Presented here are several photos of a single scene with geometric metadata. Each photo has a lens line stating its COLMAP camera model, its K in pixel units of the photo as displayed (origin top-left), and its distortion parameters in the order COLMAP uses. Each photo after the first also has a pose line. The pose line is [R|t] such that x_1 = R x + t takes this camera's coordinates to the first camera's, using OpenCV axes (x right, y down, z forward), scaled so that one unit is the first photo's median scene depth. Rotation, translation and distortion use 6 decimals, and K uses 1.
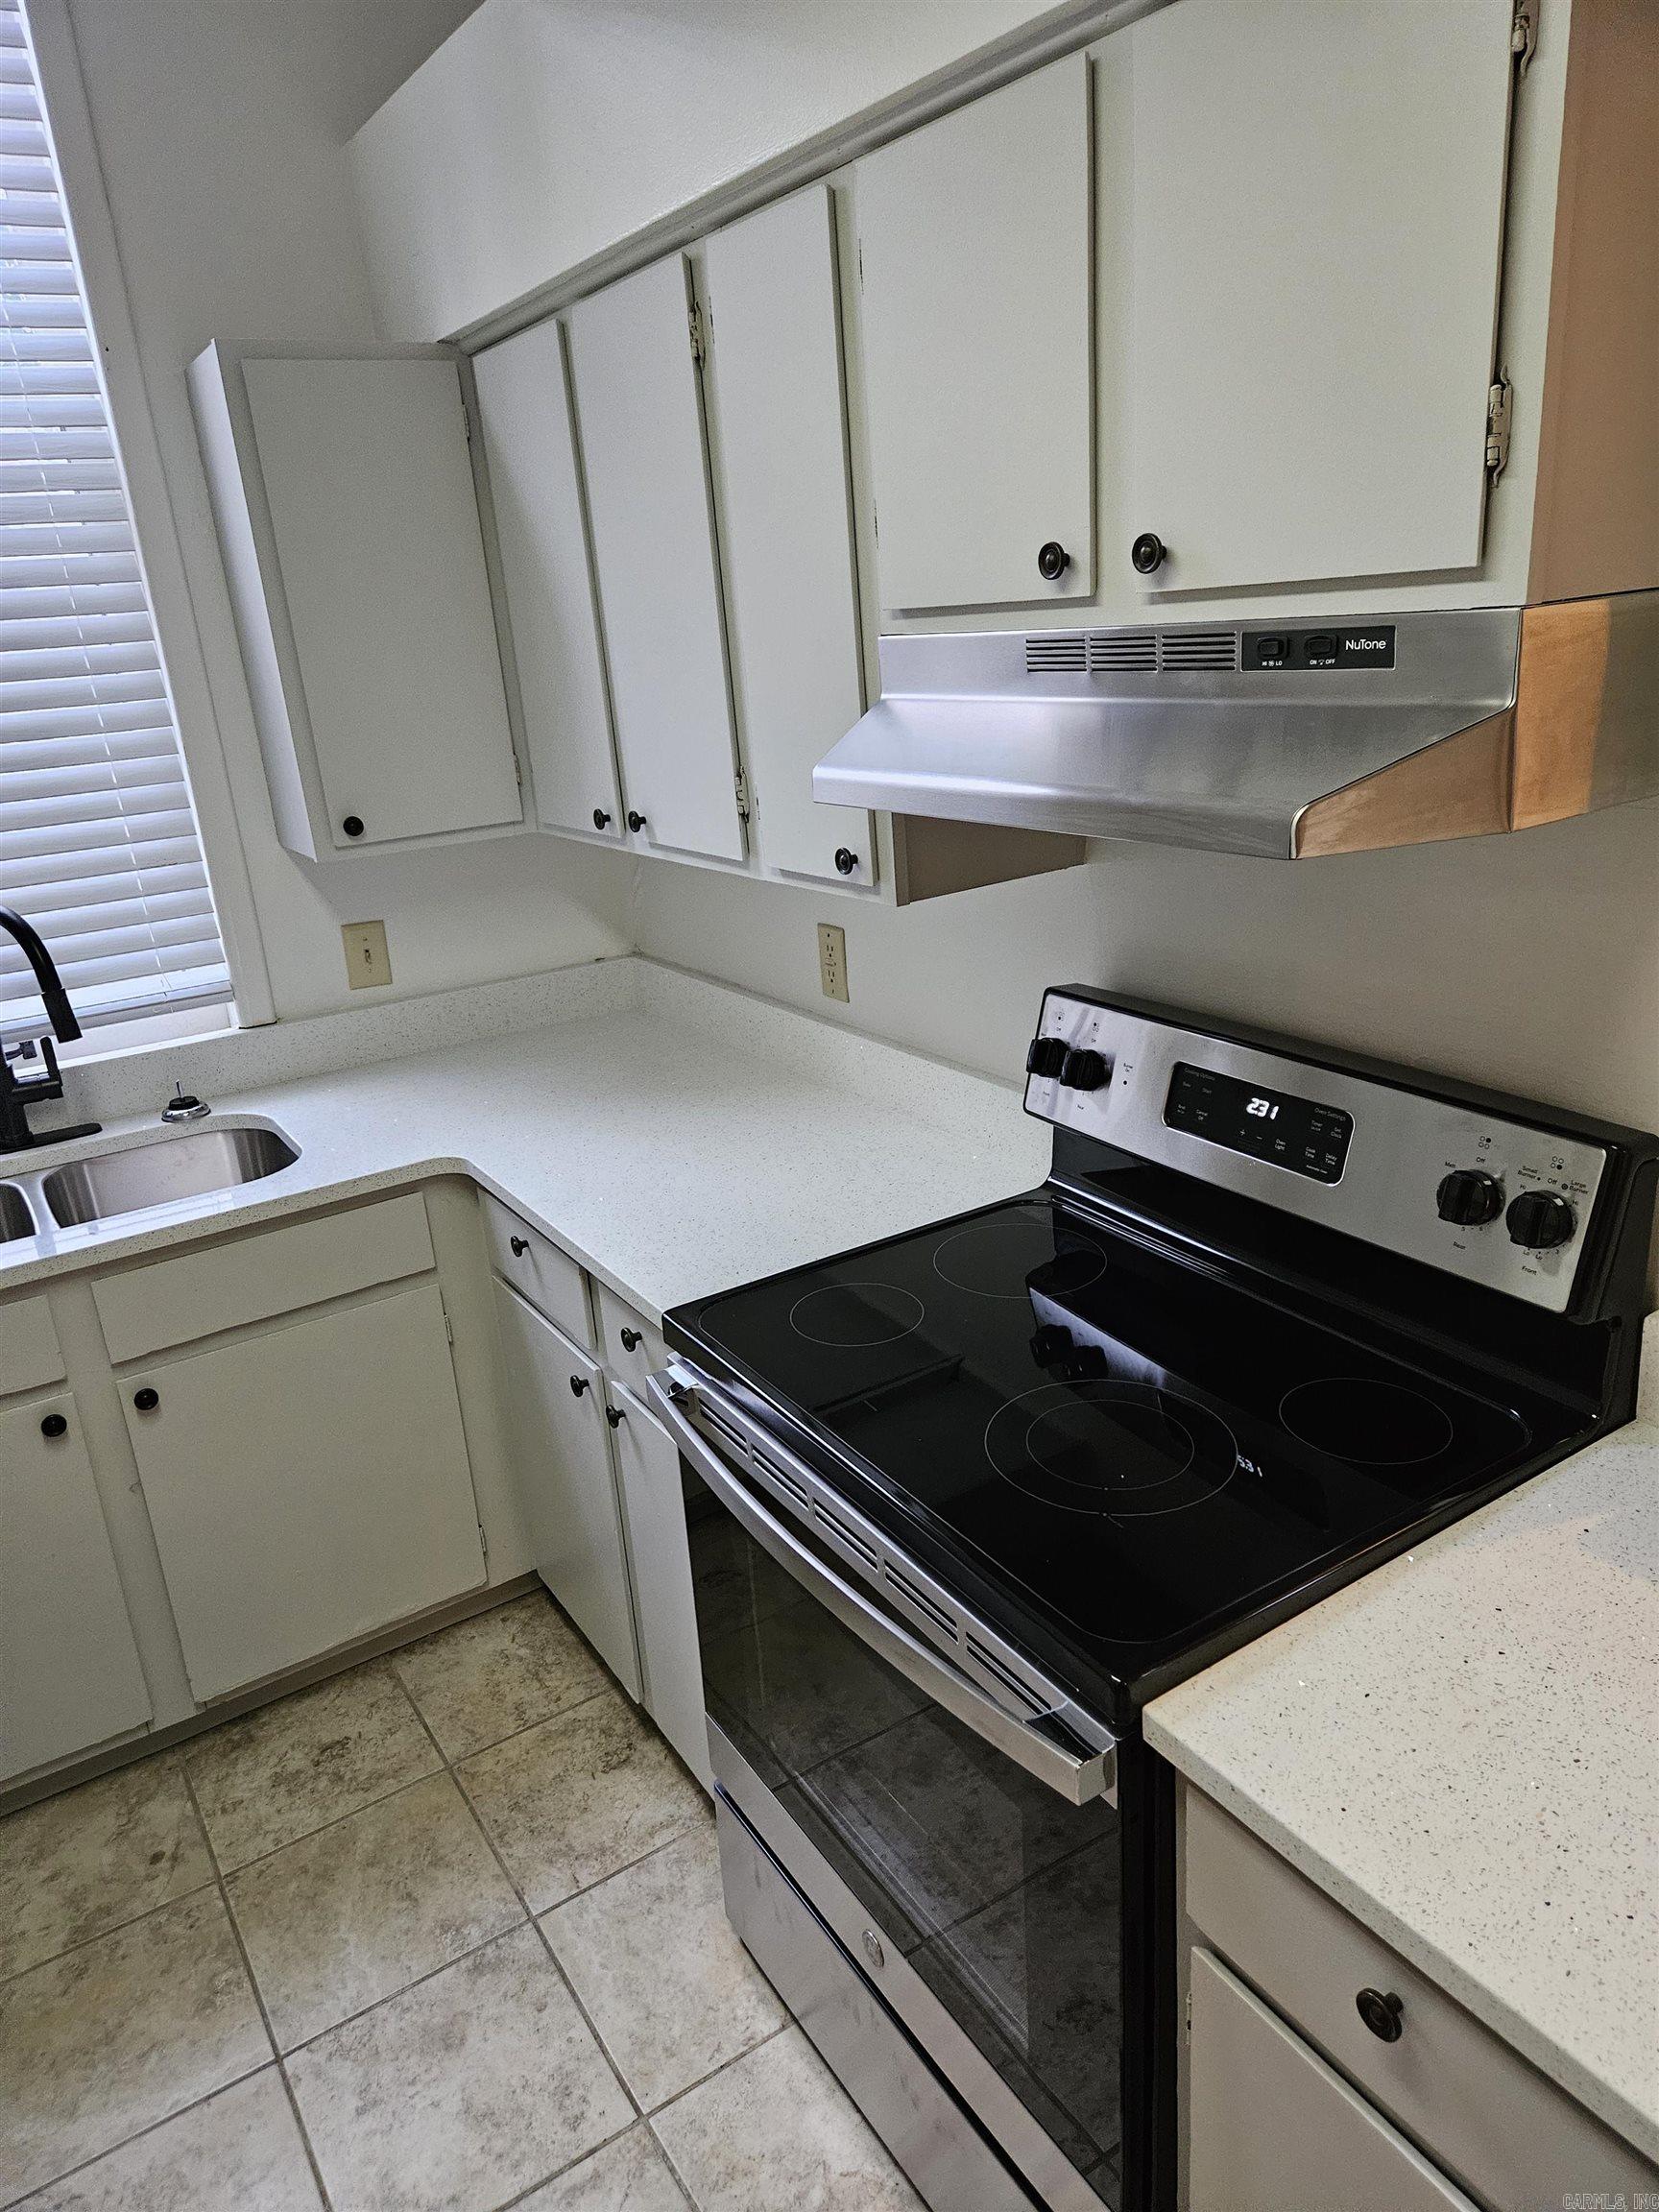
lens RADIAL K [[1481.2, 0, 829.5], [0, 1481.2, 1106.0], [0, 0, 1]] dist [0.081536, -0.068237]
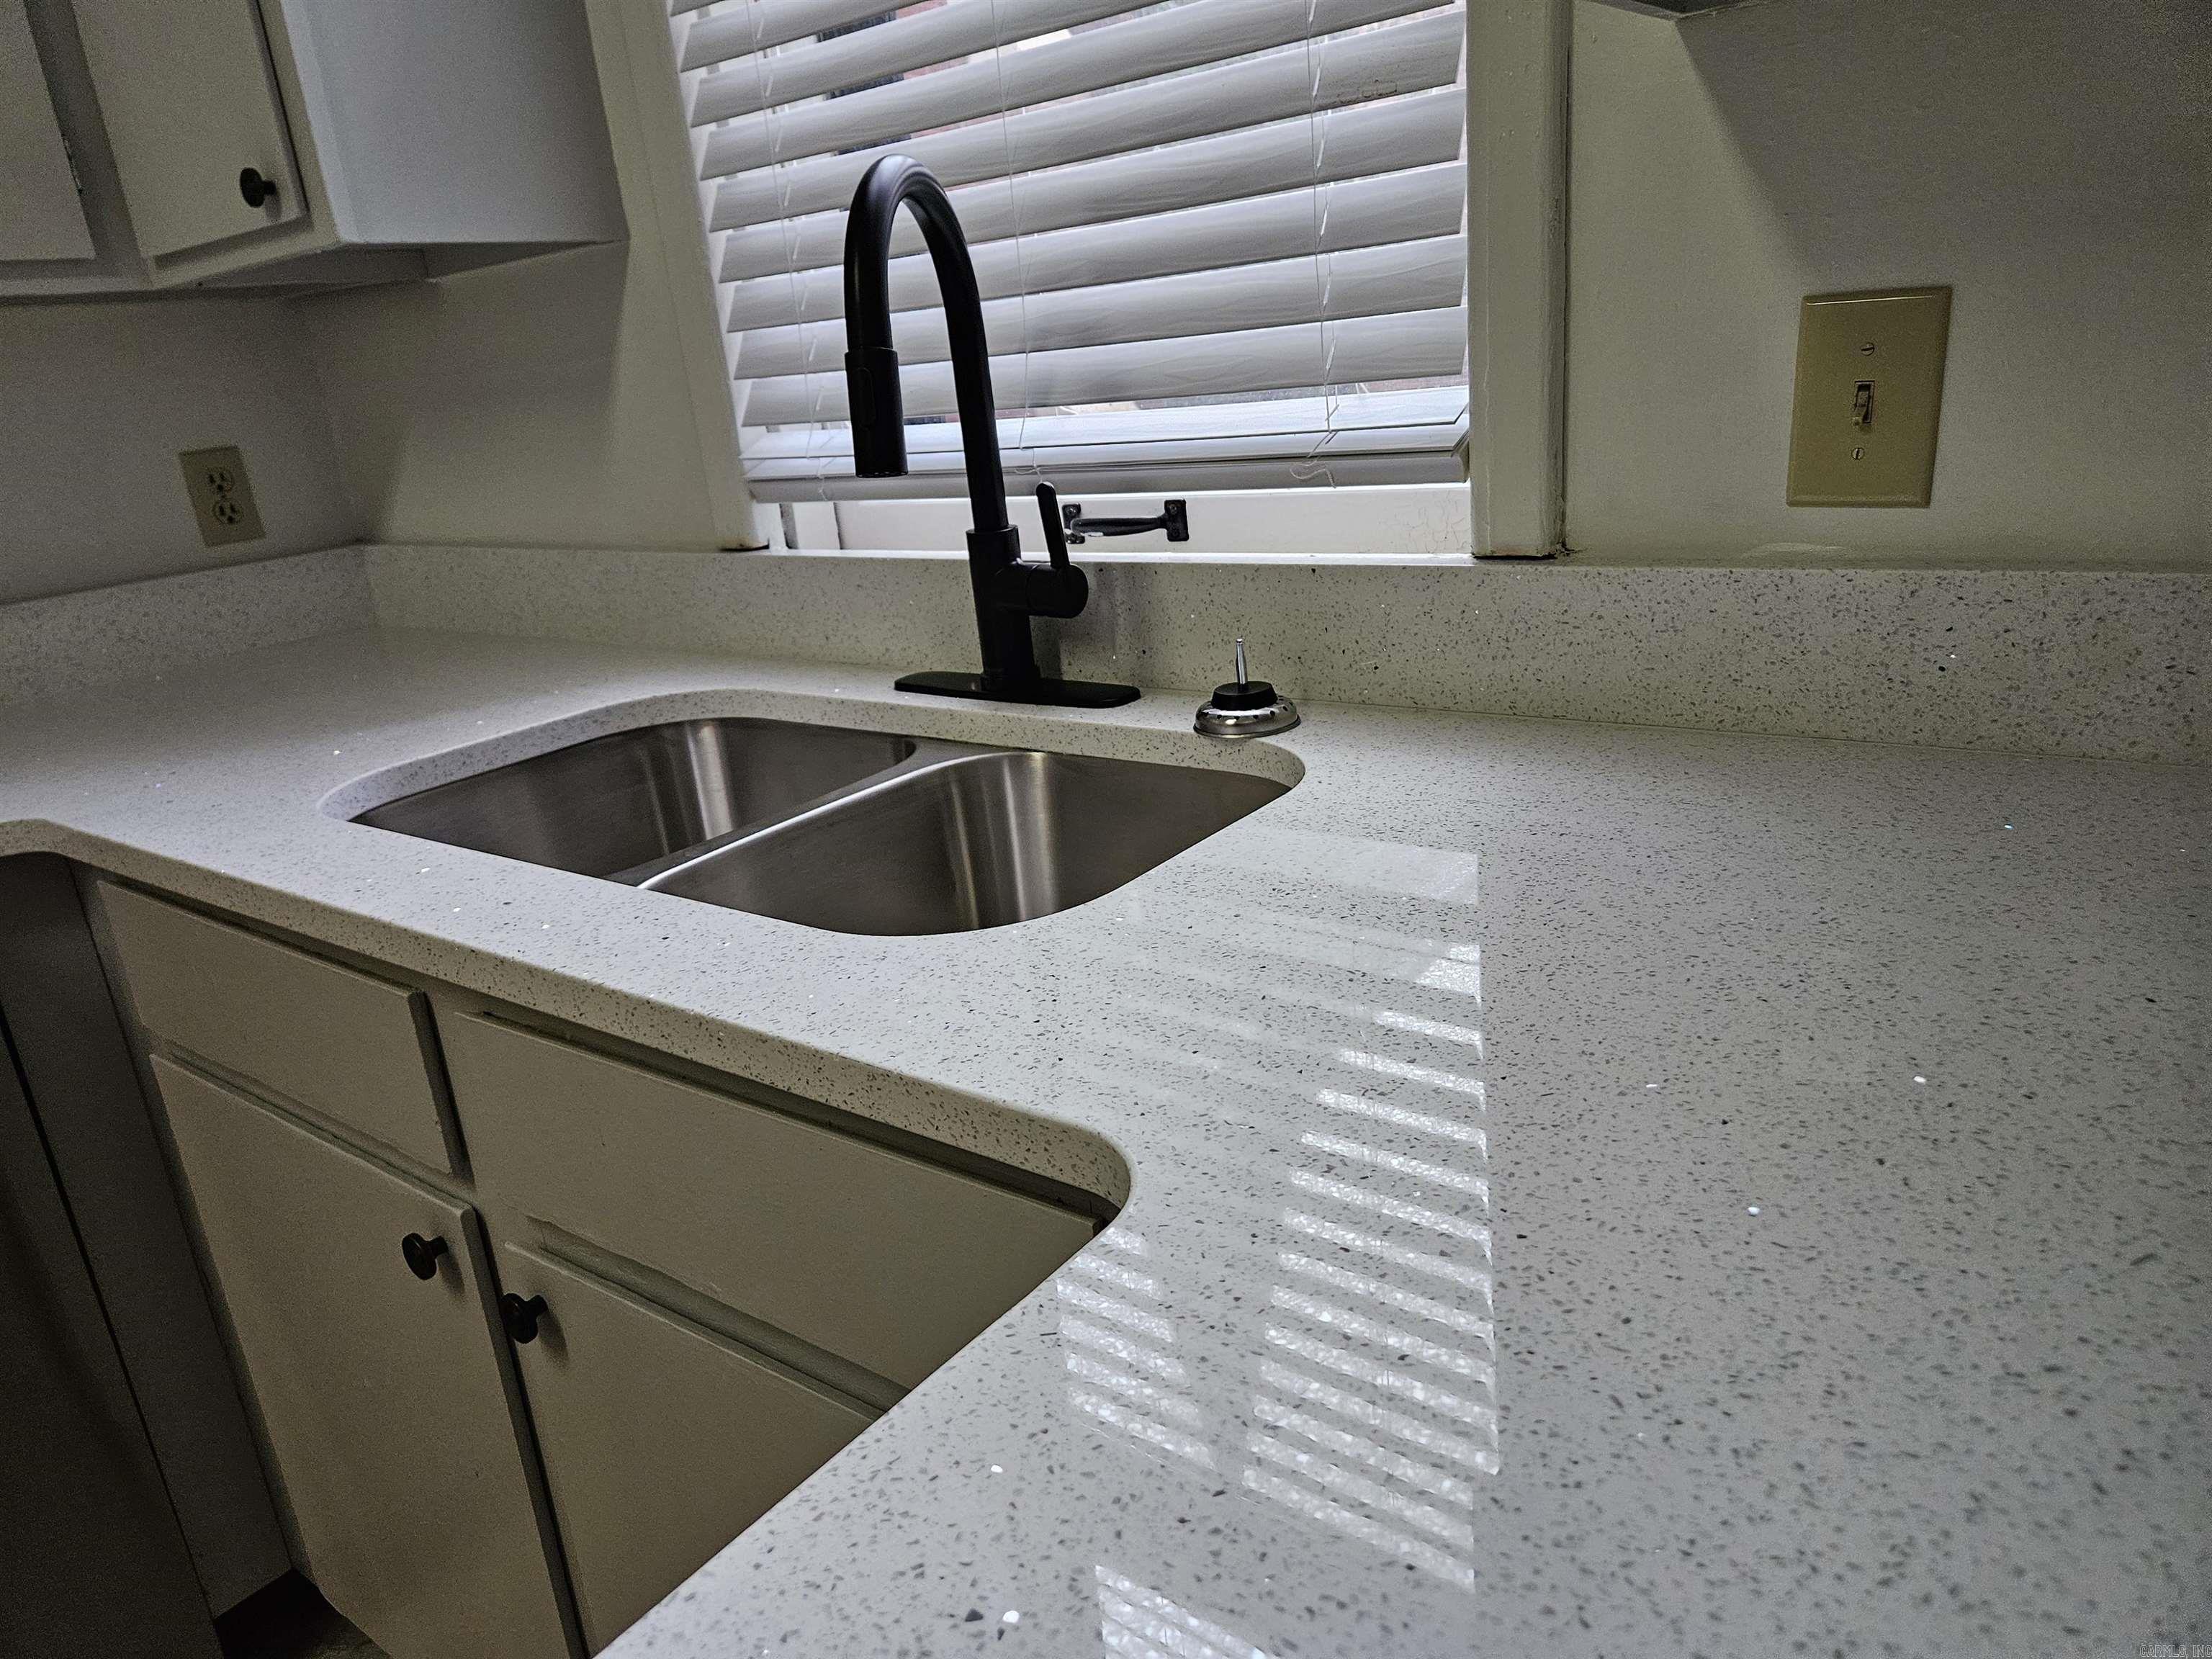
lens RADIAL K [[1481.2, 0, 1086.5], [0, 1481.2, 829.2], [0, 0, 1]] dist [0.081536, -0.068237]
pose [[0.344176, 0.331450, -0.878455, -0.071947], [-0.231789, 0.936653, 0.262594, -0.079942], [0.909844, 0.113238, 0.399200, 0.947752]]
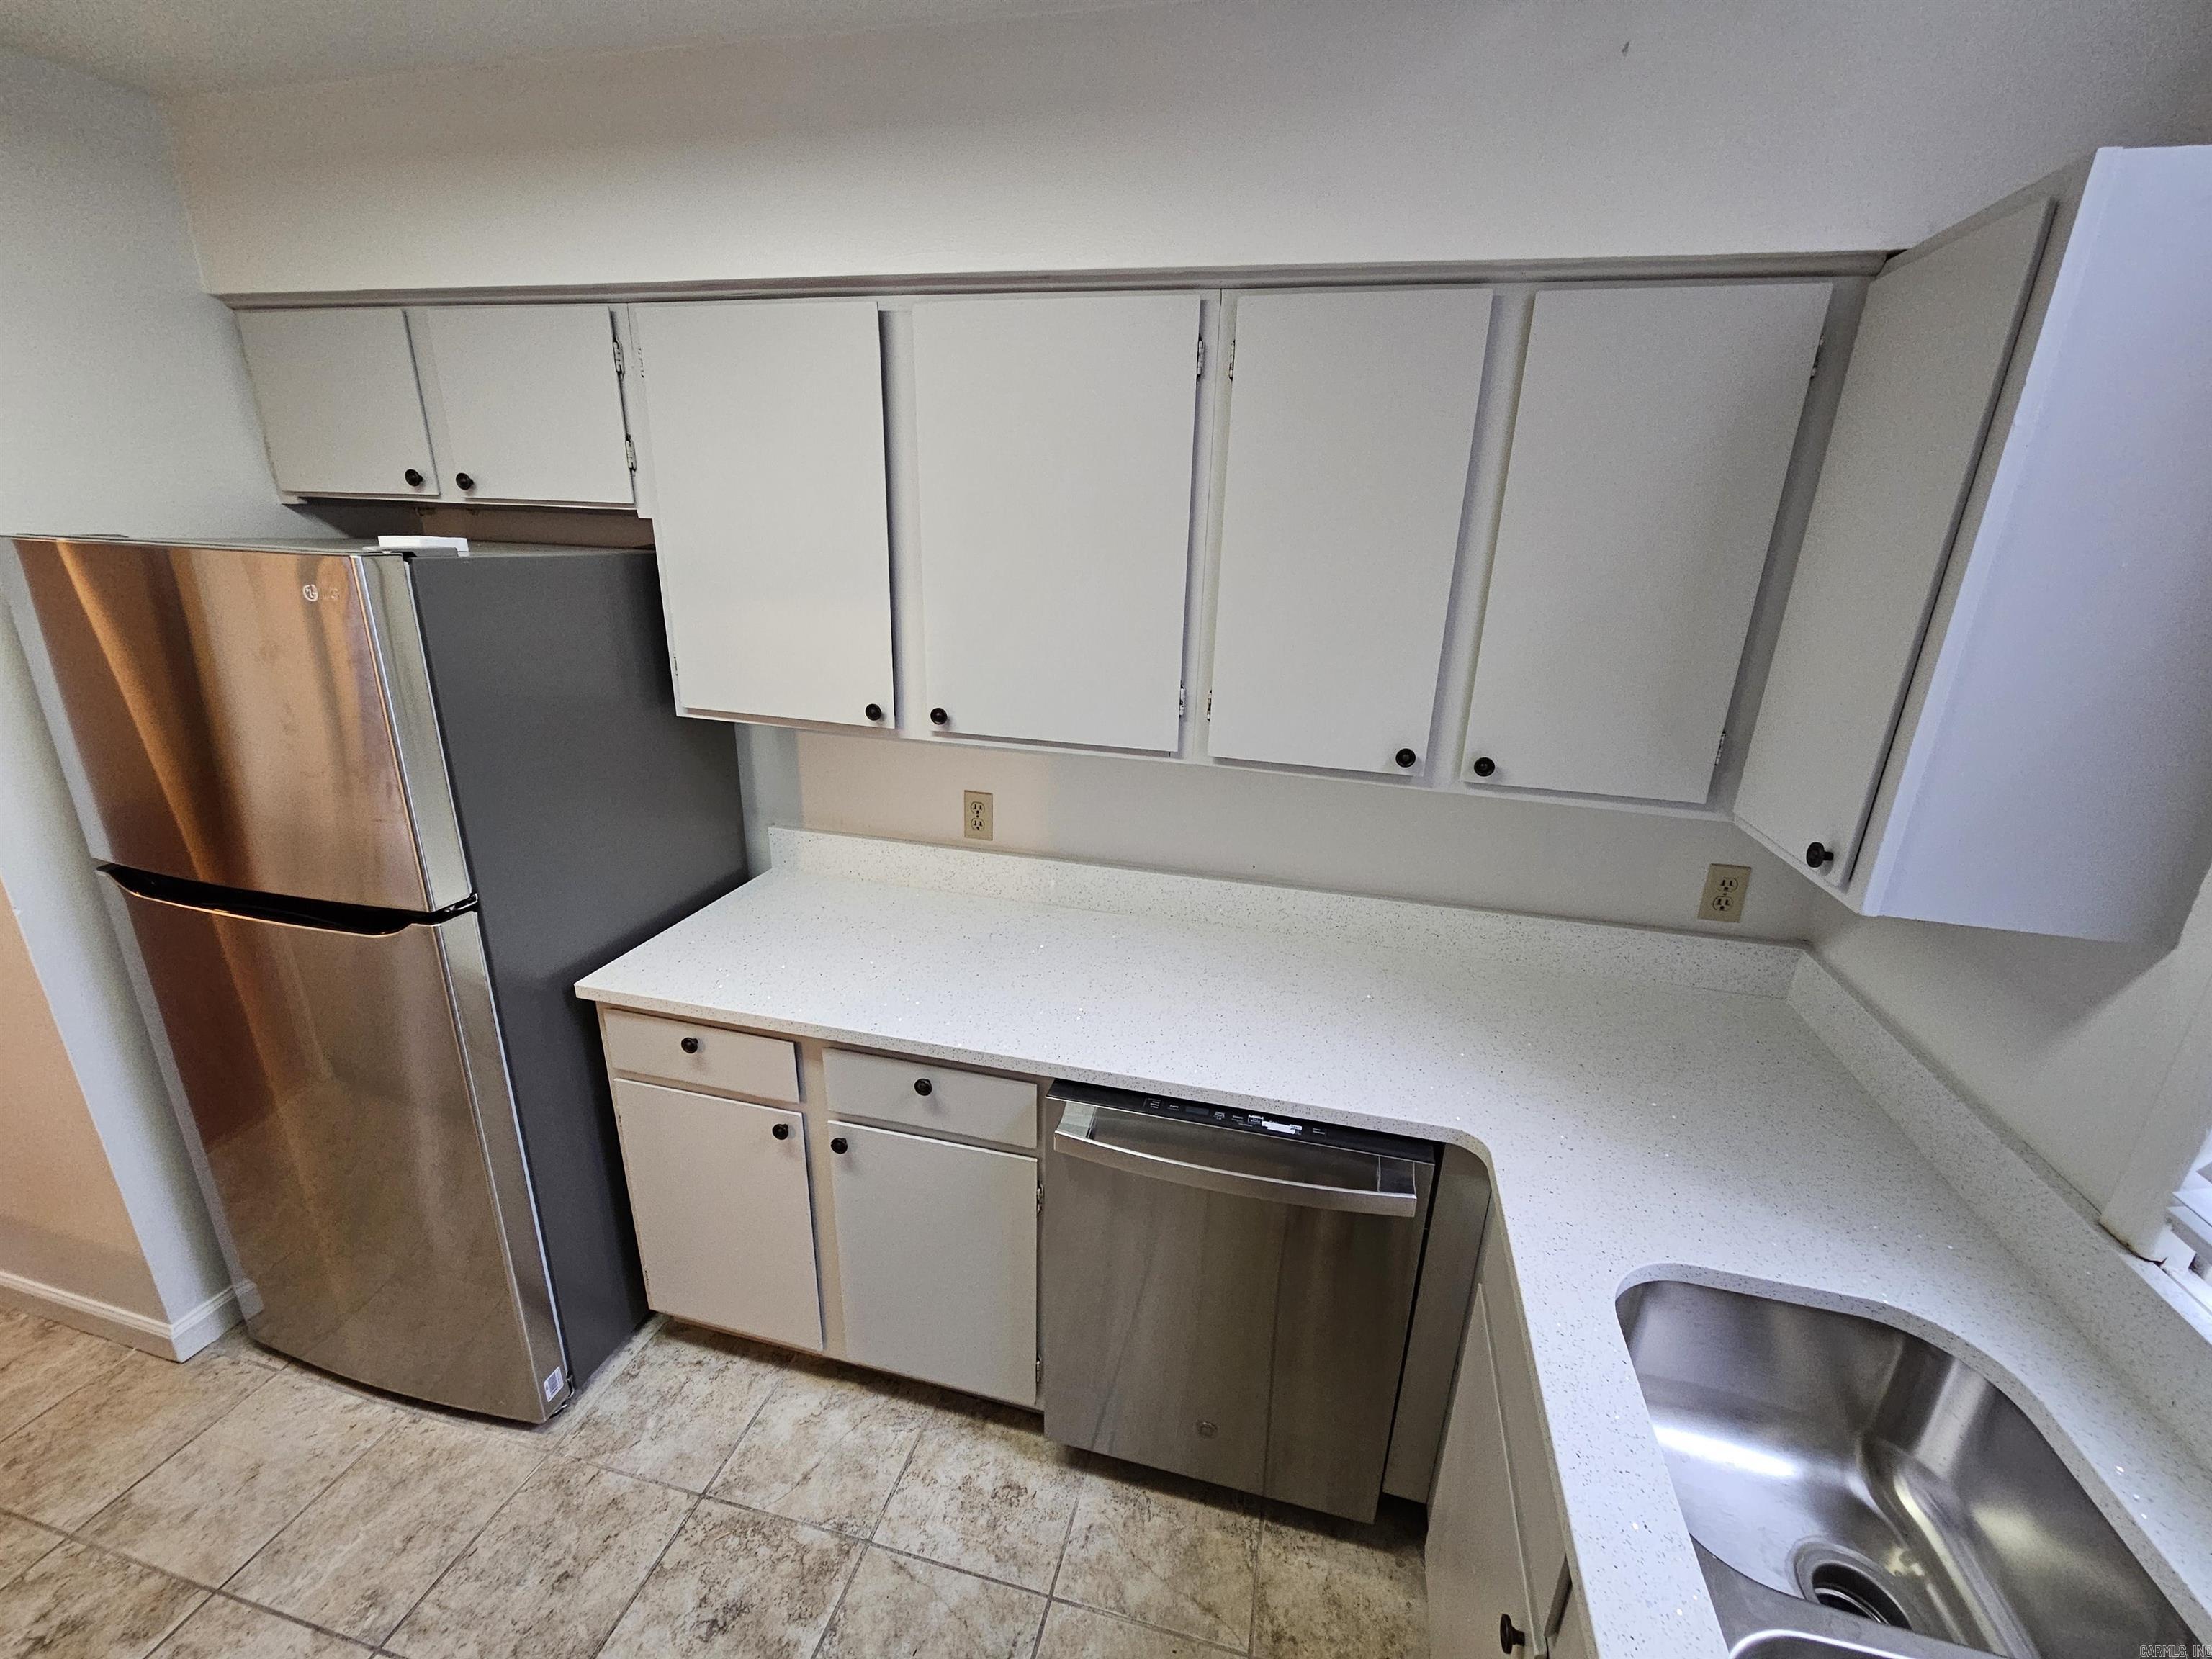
lens RADIAL K [[913.4, 0, 1117.4], [0, 913.4, 819.0], [0, 0, 1]] dist [-0.000955, 0.000529]
pose [[-0.725631, 0.262545, -0.636026, -0.192965], [-0.200097, 0.803882, 0.560121, -0.311625], [0.658347, 0.533708, -0.530787, 0.860327]]
